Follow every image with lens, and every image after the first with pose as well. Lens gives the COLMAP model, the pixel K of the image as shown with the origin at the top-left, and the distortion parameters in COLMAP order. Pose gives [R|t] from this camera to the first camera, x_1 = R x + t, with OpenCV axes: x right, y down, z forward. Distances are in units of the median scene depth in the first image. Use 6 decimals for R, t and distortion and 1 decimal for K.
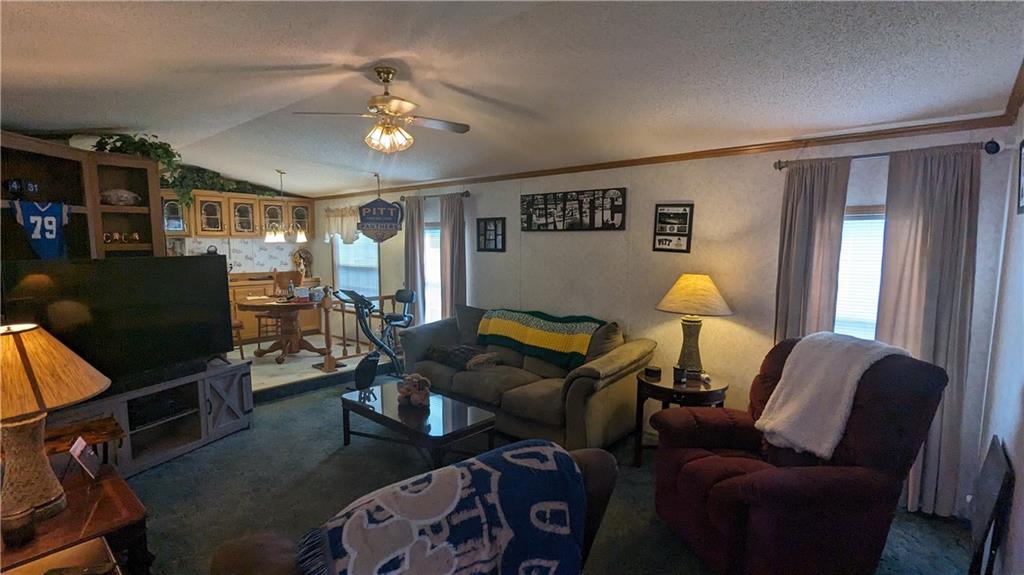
lens RADIAL K [[481.8, 0, 507.7], [0, 481.8, 295.8], [0, 0, 1]] dist [0.002627, -0.004137]
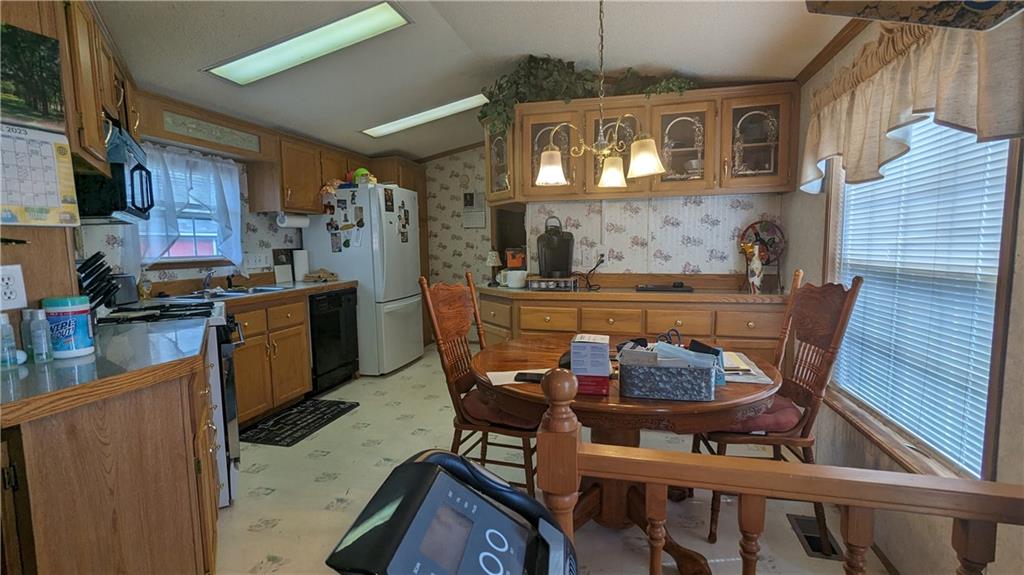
lens RADIAL K [[481.8, 0, 508.9], [0, 481.8, 292.7], [0, 0, 1]] dist [0.002627, -0.004137]
pose [[0.440366, 0.080483, -0.894204, -0.287989], [-0.083034, 0.995356, 0.048696, -0.072207], [0.893971, 0.052805, 0.445004, 1.176560]]
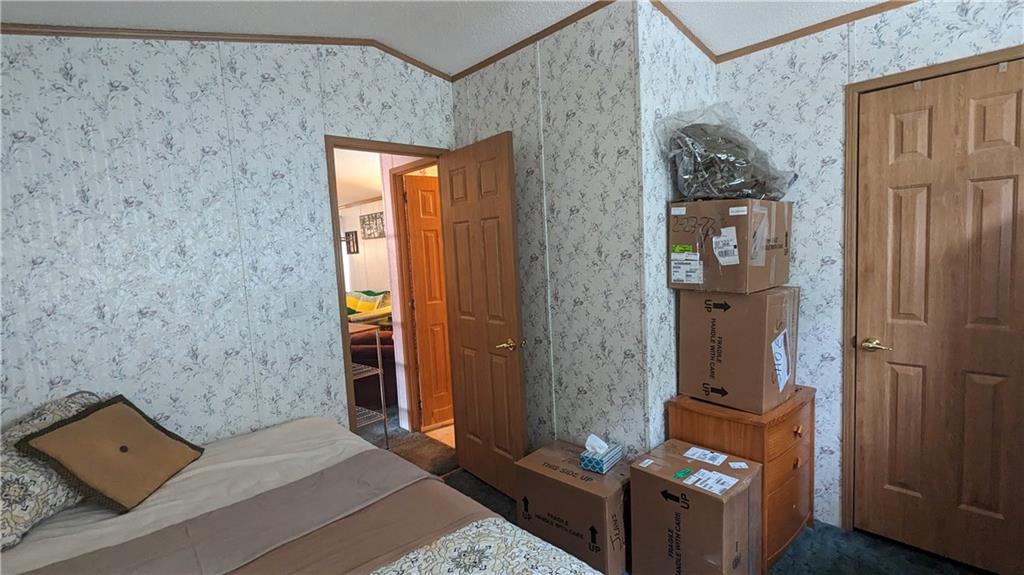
lens RADIAL K [[481.8, 0, 507.5], [0, 481.8, 296.0], [0, 0, 1]] dist [0.002627, -0.004137]
pose [[0.991822, -0.042348, -0.120401, 0.771783], [0.040581, 0.999030, -0.017091, 0.105769], [0.121008, 0.012066, 0.992578, -0.539876]]
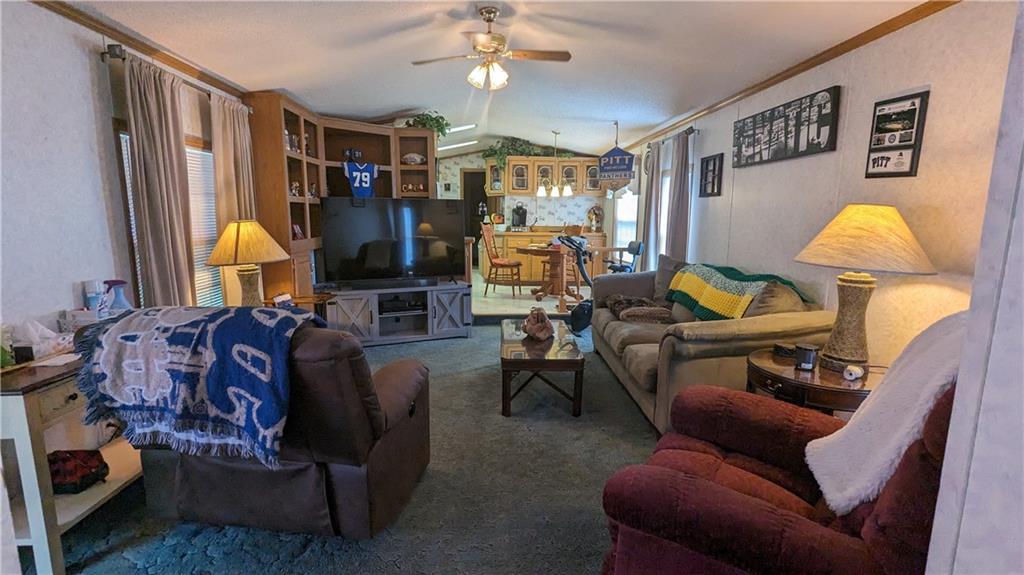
lens RADIAL K [[481.8, 0, 507.4], [0, 481.8, 294.5], [0, 0, 1]] dist [0.002627, -0.004137]
pose [[0.688920, 0.120793, -0.714702, 0.430264], [-0.085092, 0.992676, 0.085752, 0.044744], [0.719825, 0.001739, 0.694153, 0.198662]]
